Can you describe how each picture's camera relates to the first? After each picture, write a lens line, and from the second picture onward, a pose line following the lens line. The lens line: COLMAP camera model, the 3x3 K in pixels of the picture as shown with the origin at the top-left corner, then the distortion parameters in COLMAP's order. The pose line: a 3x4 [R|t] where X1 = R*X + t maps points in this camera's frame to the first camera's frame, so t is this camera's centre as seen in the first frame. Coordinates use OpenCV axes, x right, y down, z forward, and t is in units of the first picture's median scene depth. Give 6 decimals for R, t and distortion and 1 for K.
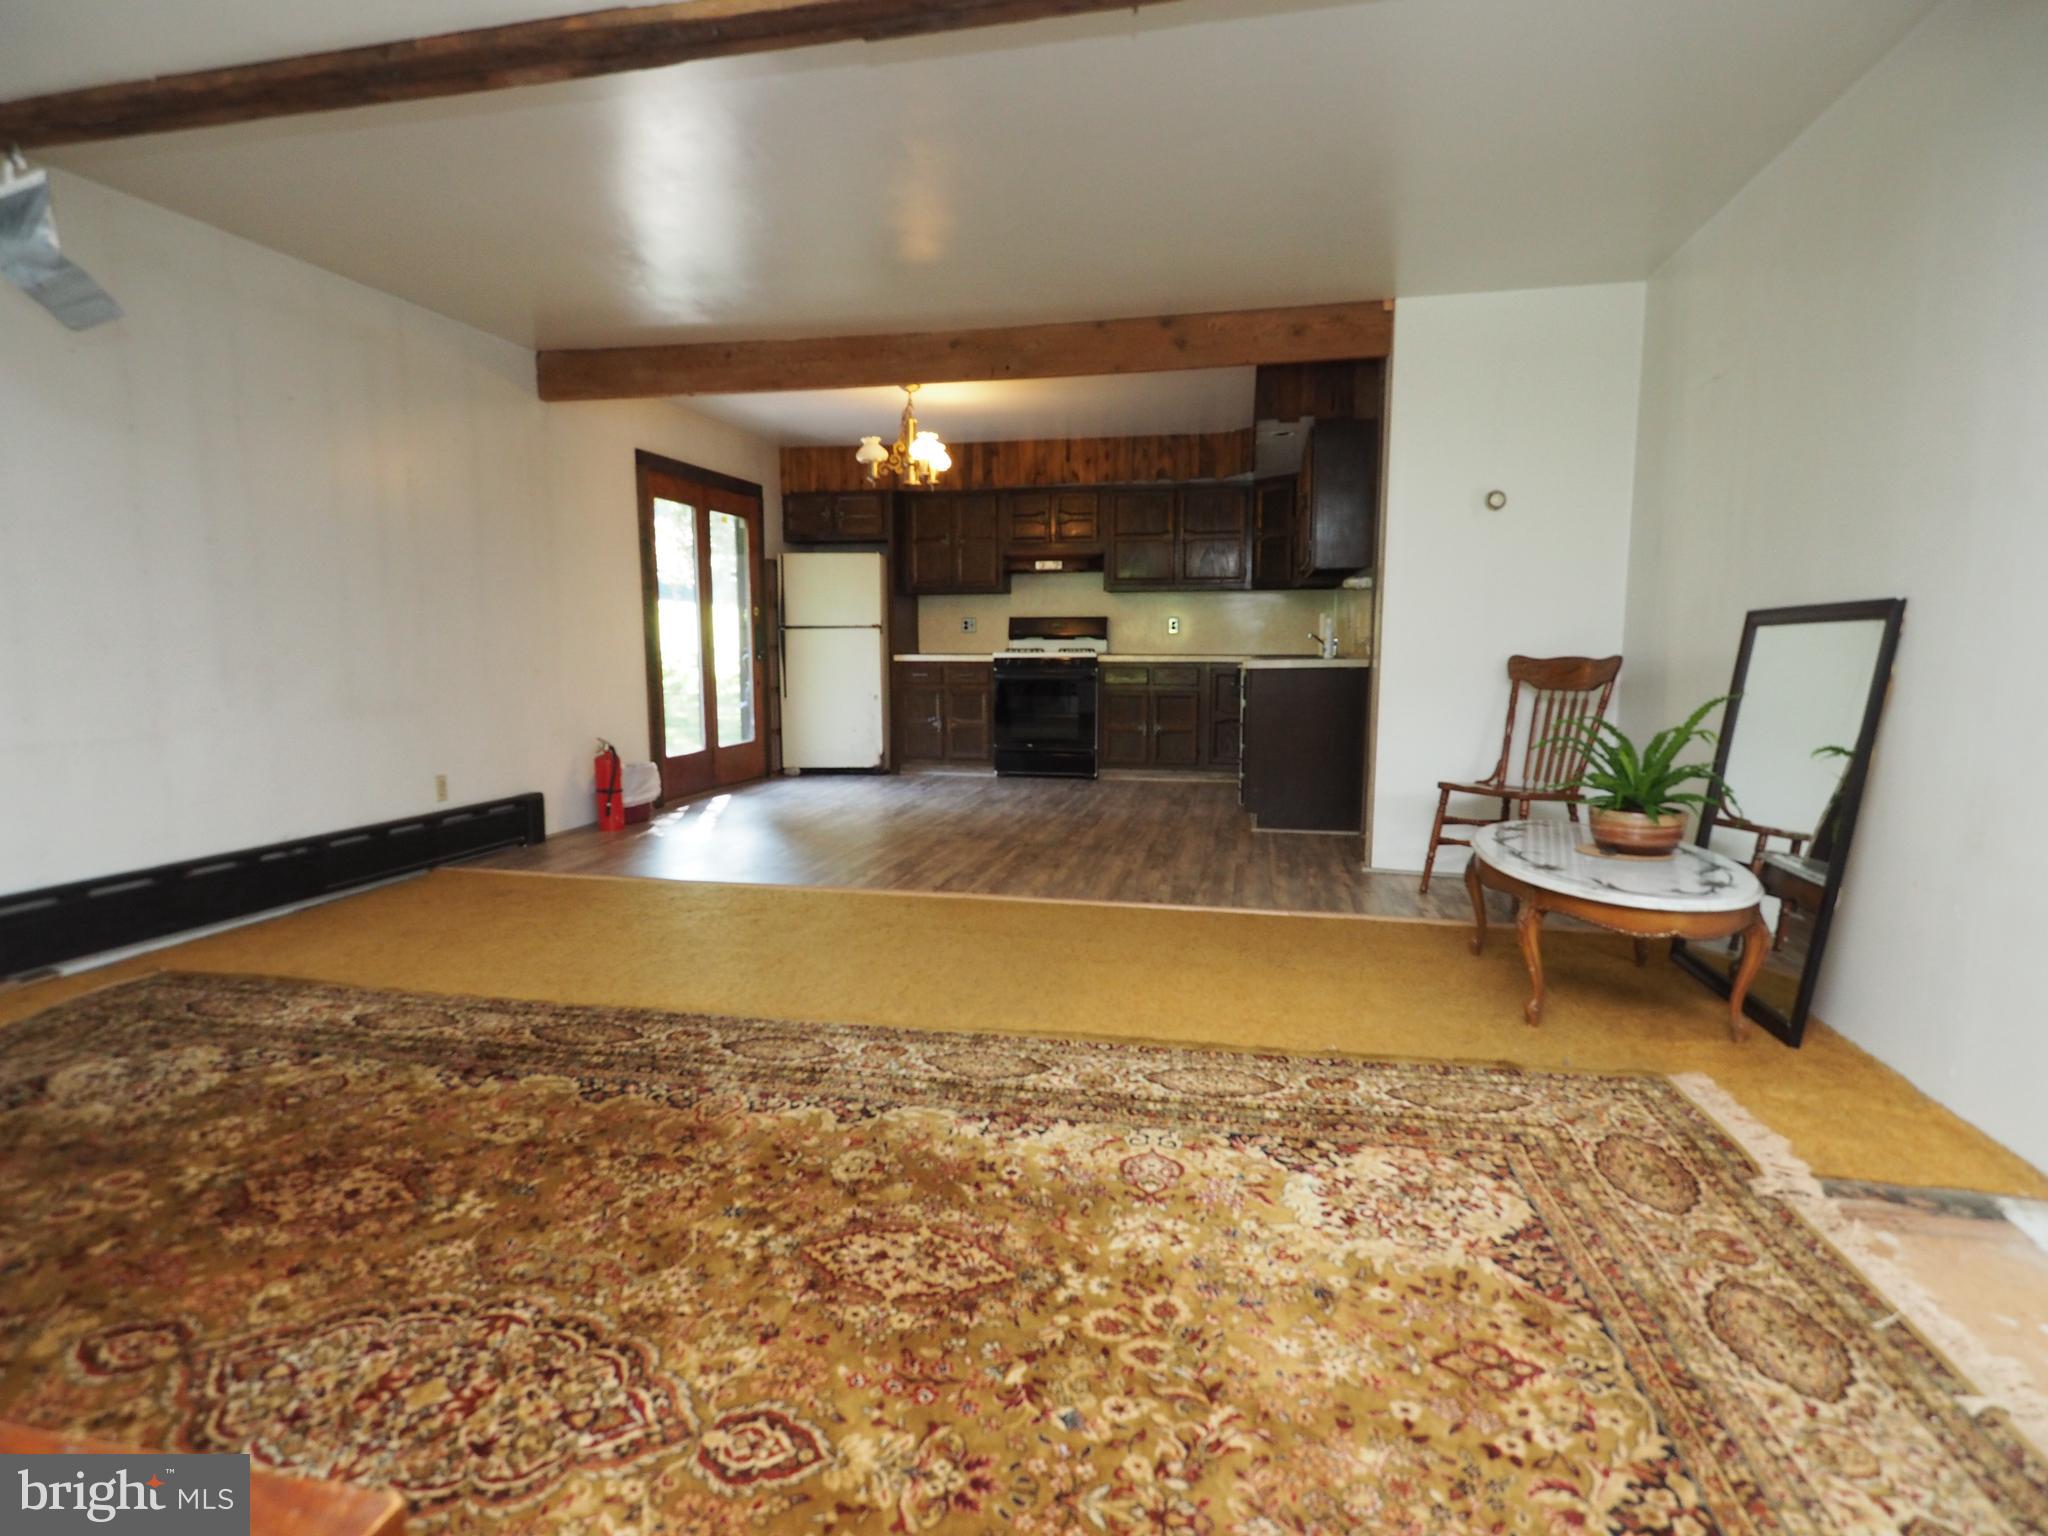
lens RADIAL K [[1108.1, 0, 1023.2], [0, 1108.1, 781.1], [0, 0, 1]] dist [0.001421, -0.013223]
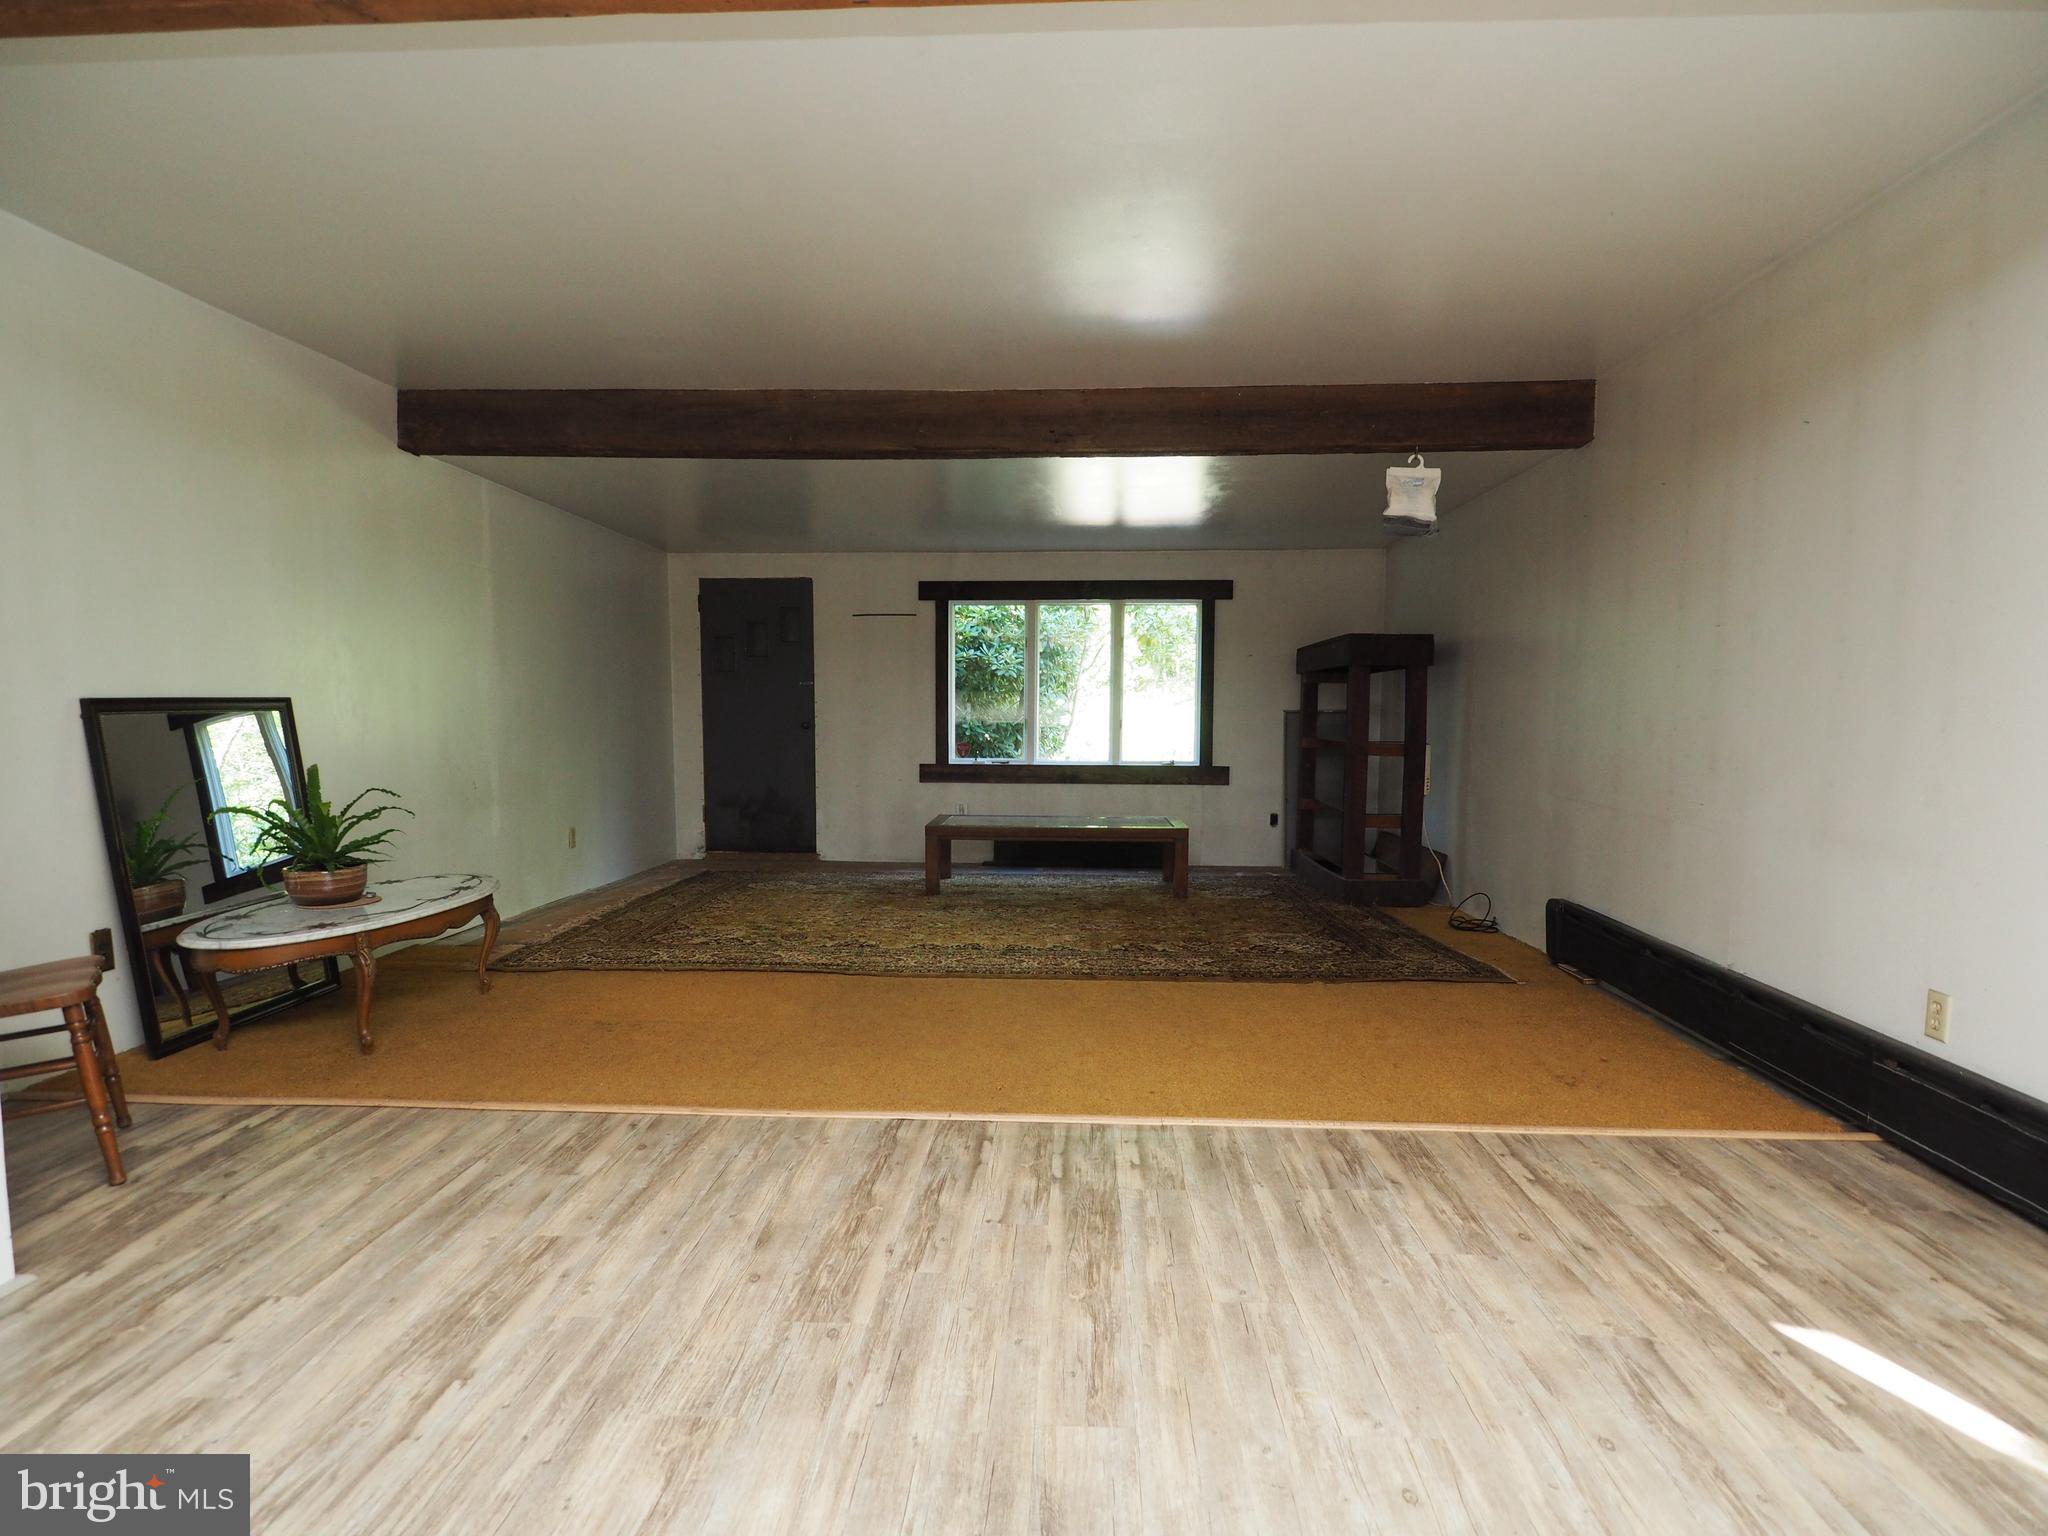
lens RADIAL K [[1108.1, 0, 1023.2], [0, 1108.1, 781.1], [0, 0, 1]] dist [0.001421, -0.013223]
pose [[-0.988718, 0.007609, -0.149598, -0.006248], [-0.021074, 0.981709, 0.189216, -0.132975], [0.148302, 0.190234, -0.970473, 0.972144]]
